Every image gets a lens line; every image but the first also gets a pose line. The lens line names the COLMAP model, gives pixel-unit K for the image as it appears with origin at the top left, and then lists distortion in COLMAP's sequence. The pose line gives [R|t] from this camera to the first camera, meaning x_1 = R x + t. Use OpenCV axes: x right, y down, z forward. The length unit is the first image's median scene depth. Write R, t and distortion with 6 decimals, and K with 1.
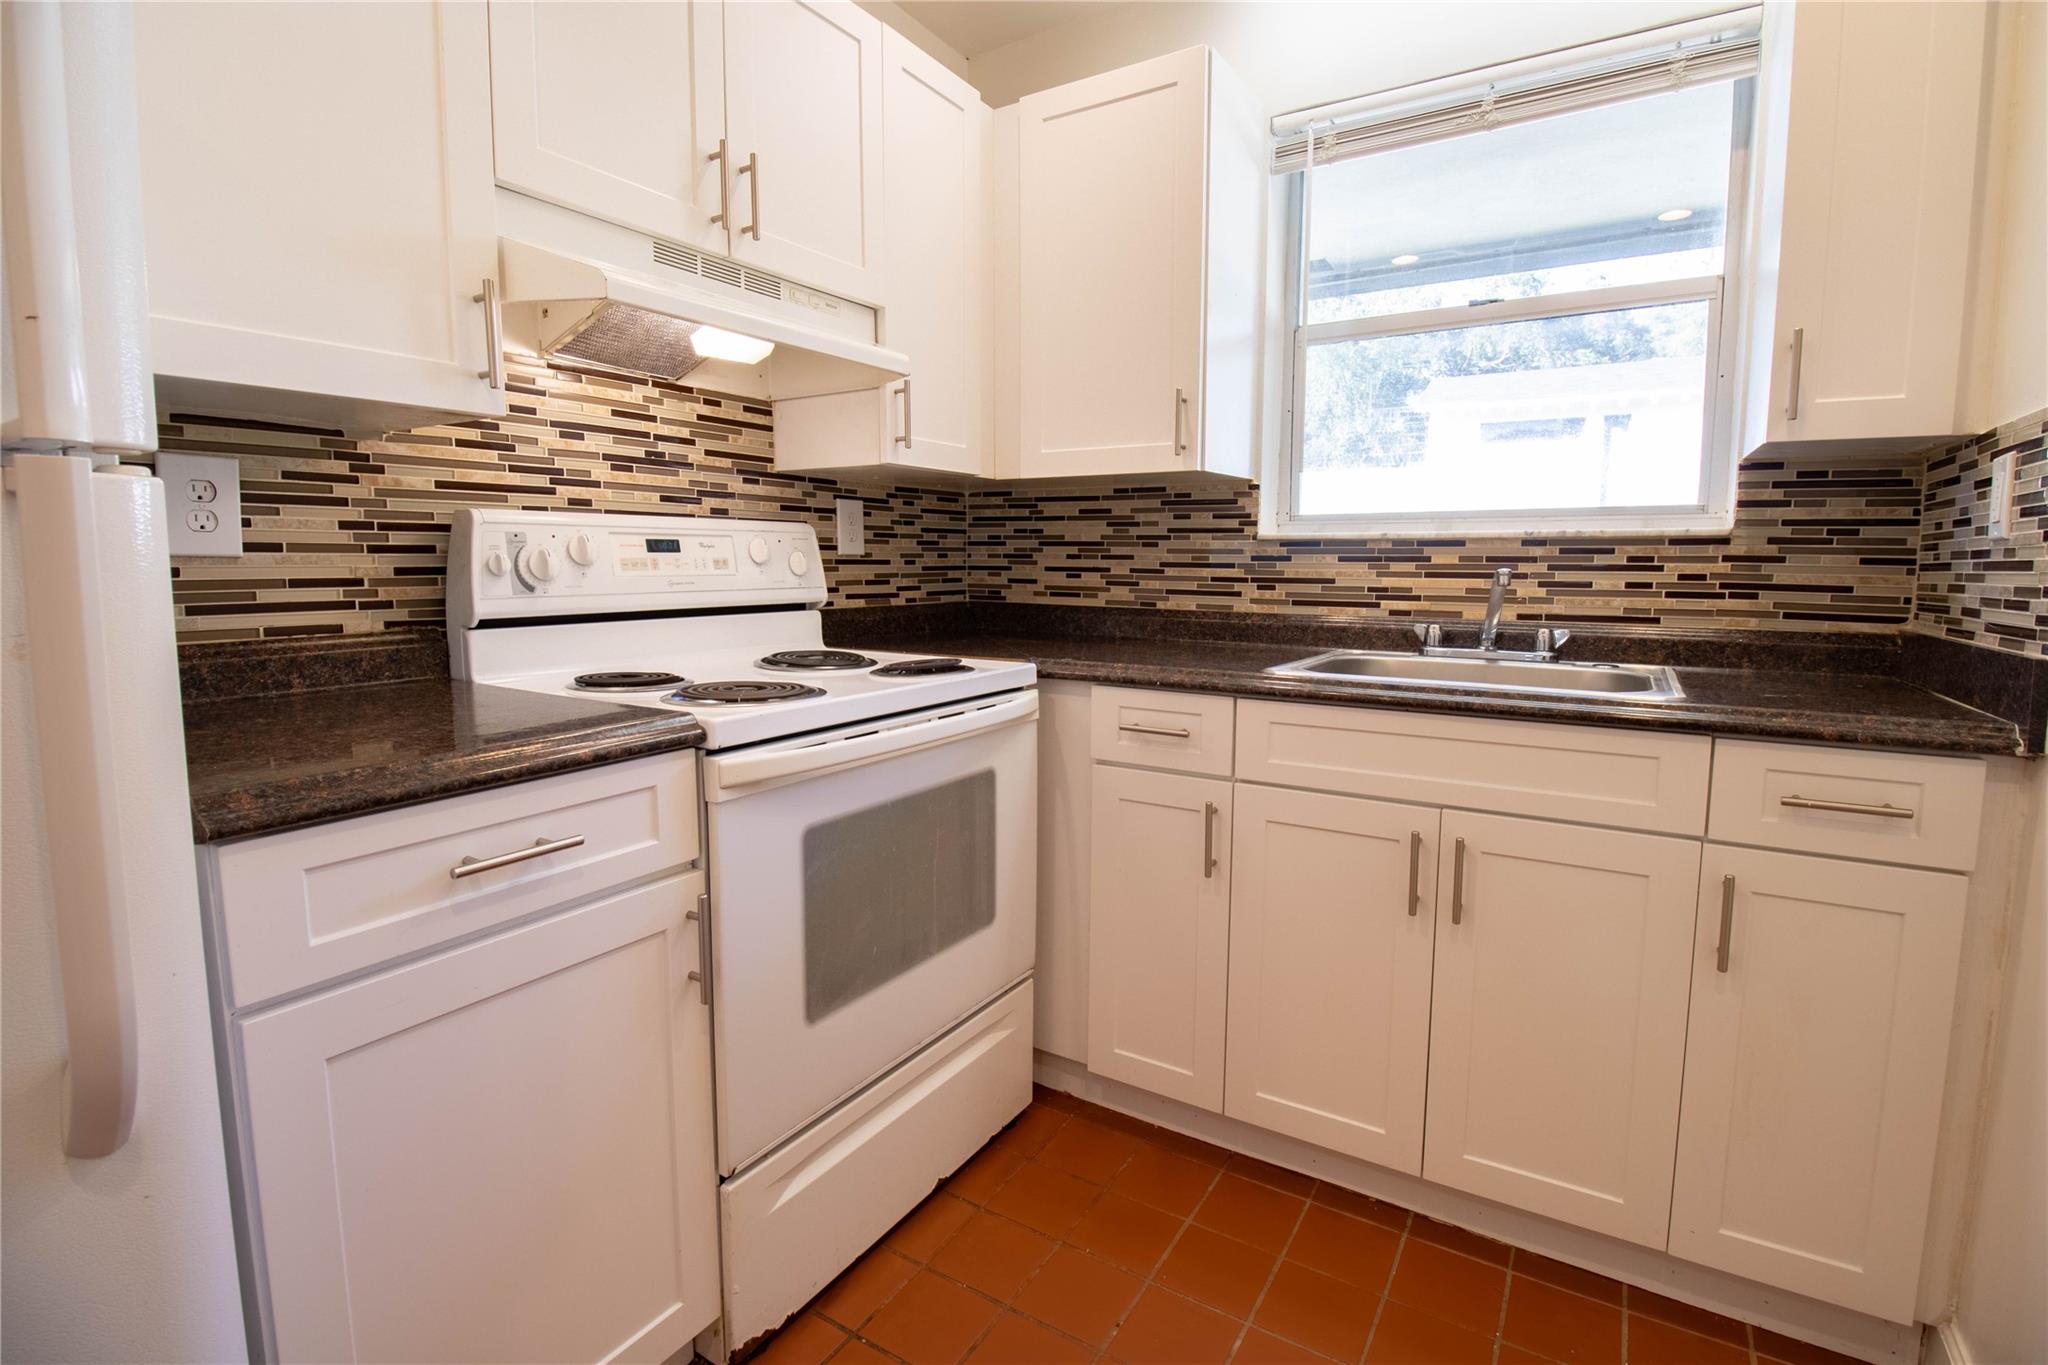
lens RADIAL K [[952.4, 0, 1039.1], [0, 952.4, 658.6], [0, 0, 1]] dist [-0.005915, -0.007568]
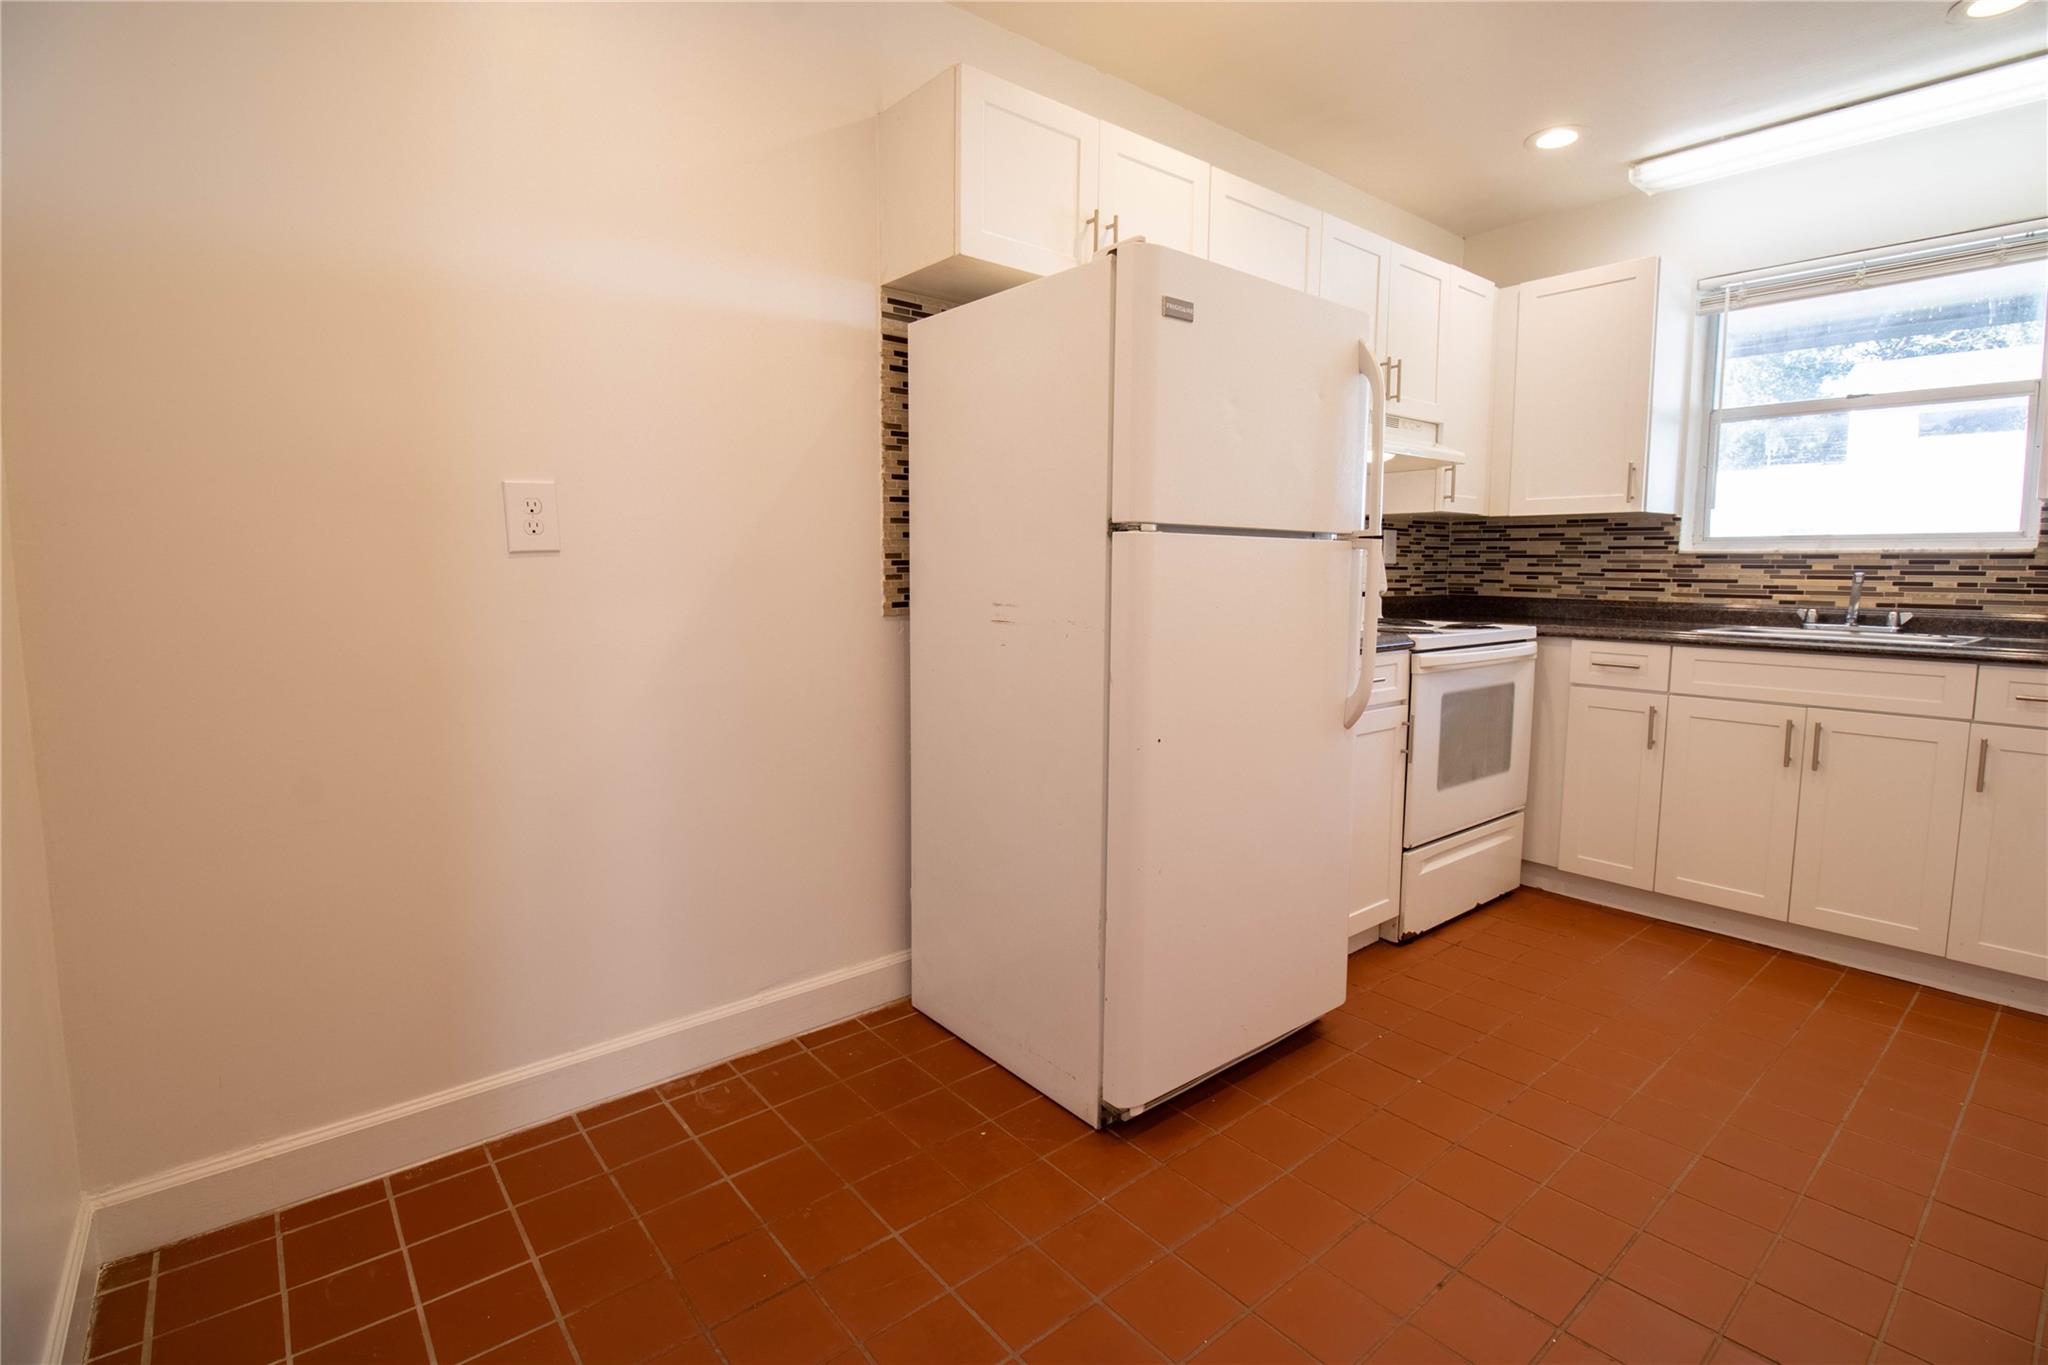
lens RADIAL K [[949.5, 0, 1034.9], [0, 949.5, 660.1], [0, 0, 1]] dist [-0.001230, -0.013032]
pose [[0.947604, 0.032204, -0.317820, -0.328268], [-0.034102, 0.999418, -0.000410, 0.101557], [0.317622, 0.011226, 0.948151, -0.958836]]
